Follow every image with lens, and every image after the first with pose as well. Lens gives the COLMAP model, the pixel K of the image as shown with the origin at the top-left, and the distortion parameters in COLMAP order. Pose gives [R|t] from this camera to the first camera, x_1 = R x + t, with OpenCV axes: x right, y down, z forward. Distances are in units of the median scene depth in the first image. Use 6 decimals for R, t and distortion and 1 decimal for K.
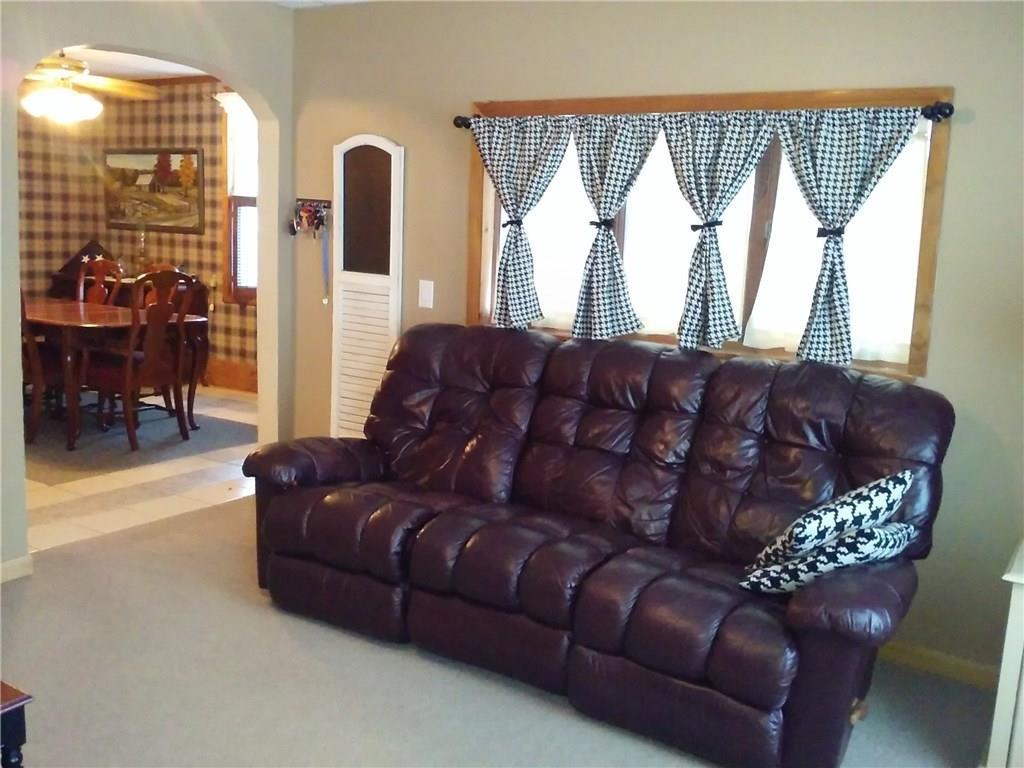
lens RADIAL K [[1025.6, 0, 514.6], [0, 1025.6, 374.2], [0, 0, 1]] dist [0.156288, -0.454987]
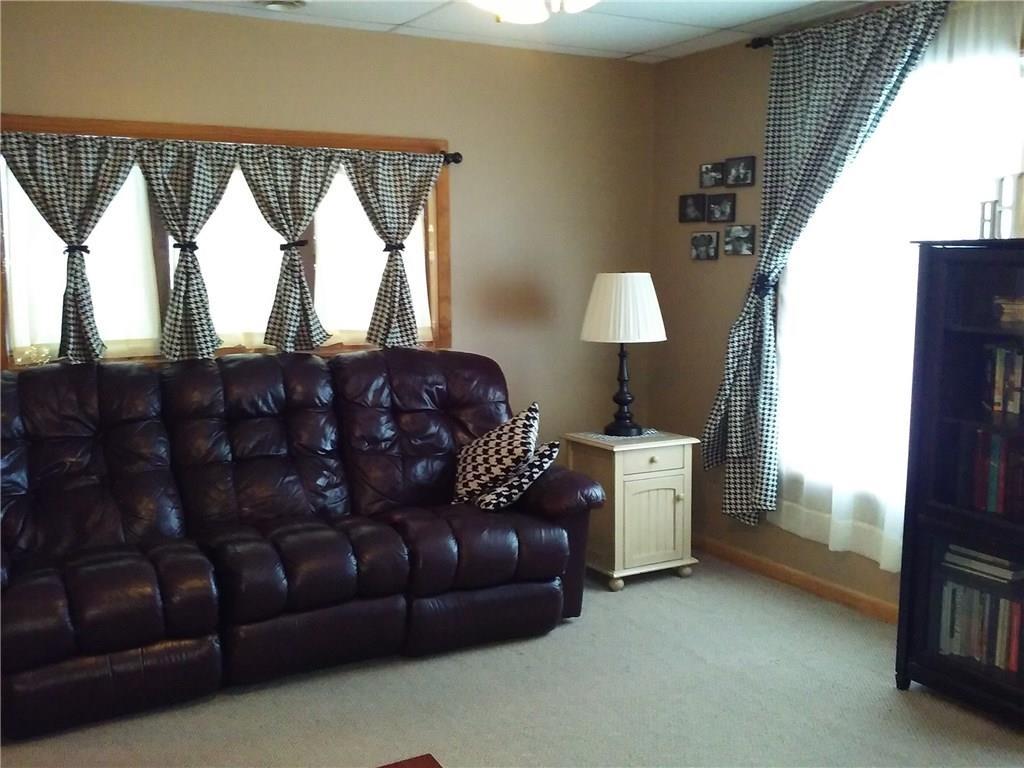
lens RADIAL K [[1025.6, 0, 514.6], [0, 1025.6, 374.2], [0, 0, 1]] dist [0.156288, -0.454987]
pose [[0.434494, -0.162444, 0.885905, -0.798171], [0.147427, 0.983162, 0.107972, -0.095573], [-0.888527, 0.083693, 0.451126, 0.290532]]
